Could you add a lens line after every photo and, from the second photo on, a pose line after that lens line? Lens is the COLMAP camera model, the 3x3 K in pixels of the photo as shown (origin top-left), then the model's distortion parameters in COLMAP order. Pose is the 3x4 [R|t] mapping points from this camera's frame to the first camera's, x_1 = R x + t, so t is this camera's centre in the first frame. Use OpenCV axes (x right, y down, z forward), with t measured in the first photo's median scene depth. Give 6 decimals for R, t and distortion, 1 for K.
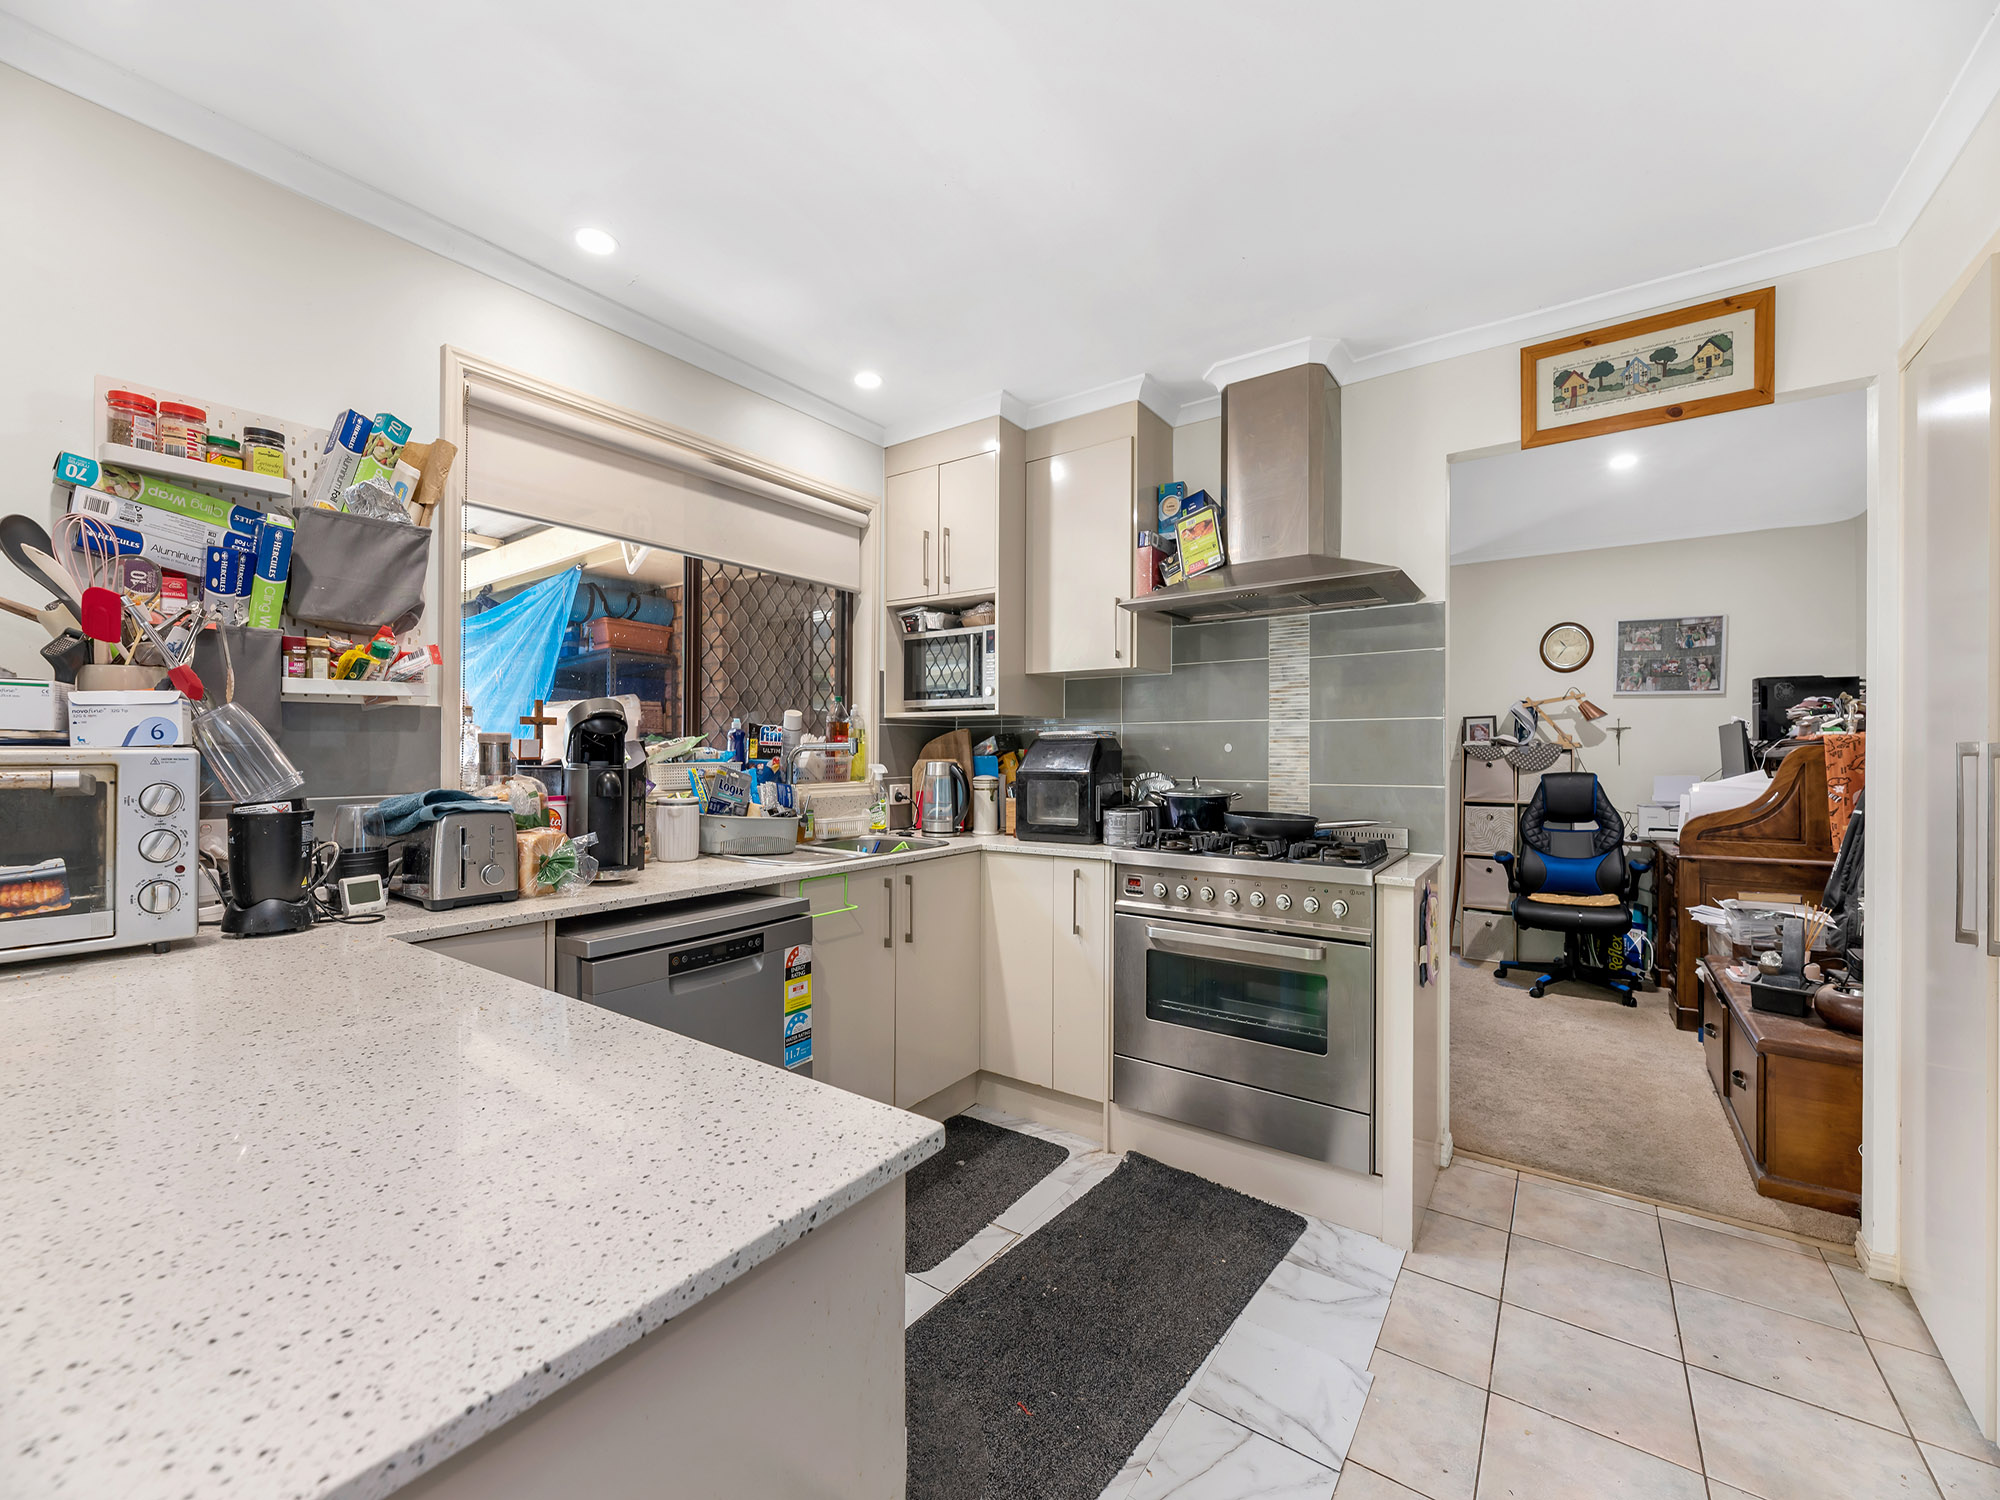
lens RADIAL K [[812.0, 0, 997.3], [0, 812.0, 757.6], [0, 0, 1]] dist [0.001588, -0.000277]
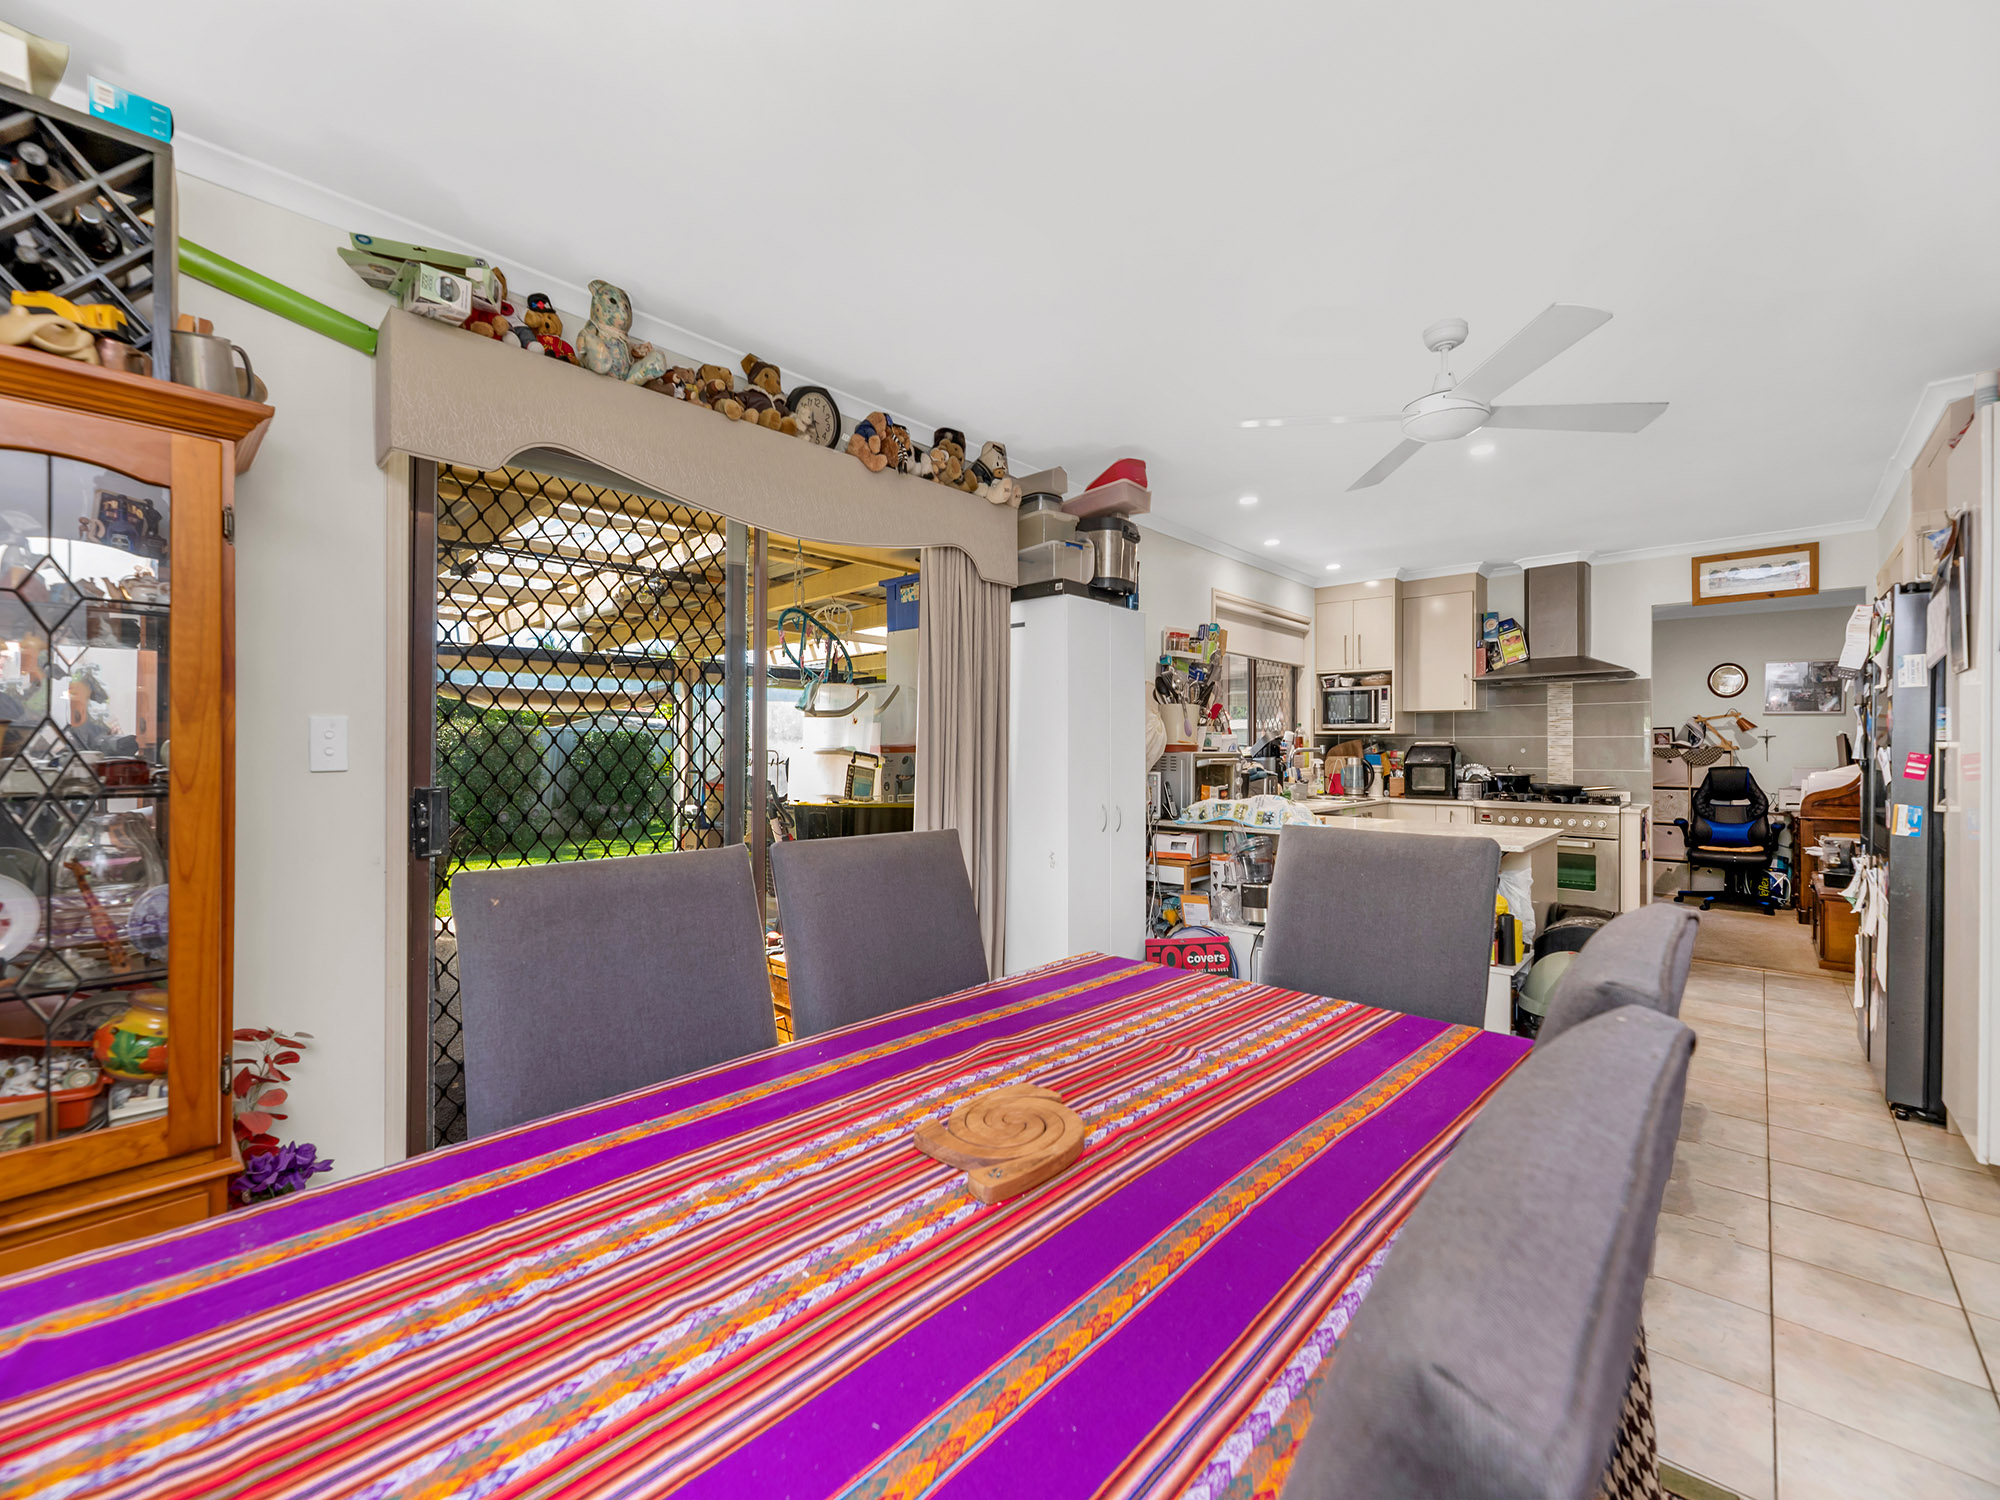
lens RADIAL K [[812.0, 0, 1009.6], [0, 812.0, 749.6], [0, 0, 1]] dist [0.001588, -0.000277]
pose [[0.991731, 0.001982, -0.128316, -0.596940], [-0.002846, 0.999974, -0.006551, 0.000891], [0.128299, 0.006862, 0.991712, -0.936225]]
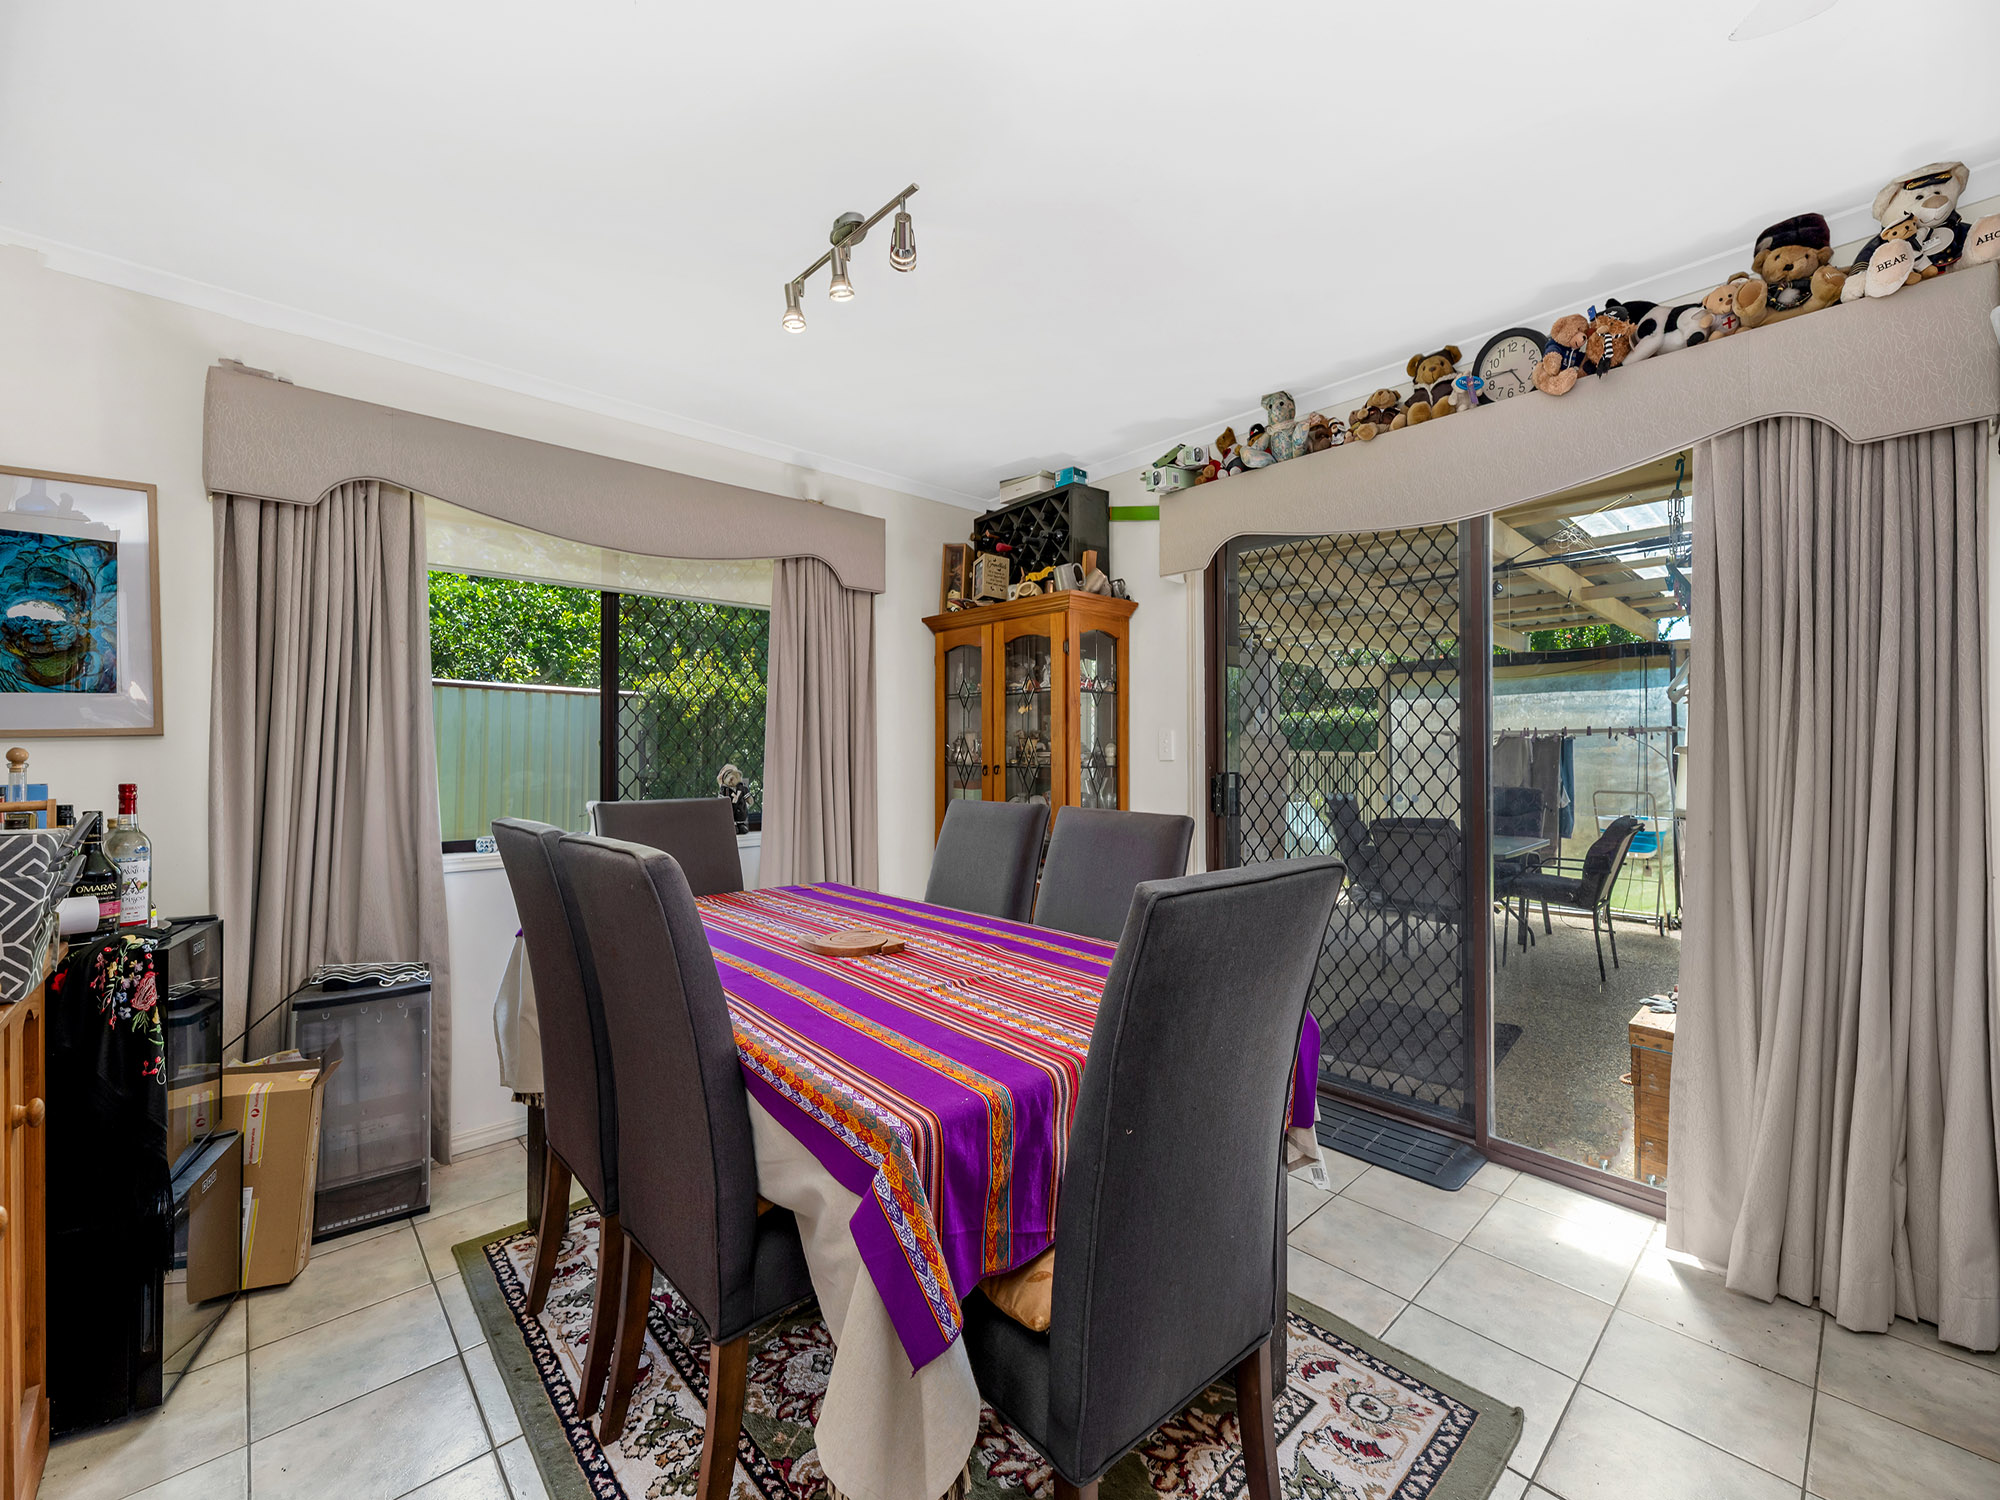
lens RADIAL K [[812.0, 0, 1011.0], [0, 812.0, 748.9], [0, 0, 1]] dist [0.001588, -0.000277]
pose [[-0.196762, -0.004302, -0.980442, 1.916624], [-0.008478, 0.999960, -0.002686, 0.012512], [0.980415, 0.007784, -0.196791, 1.650440]]
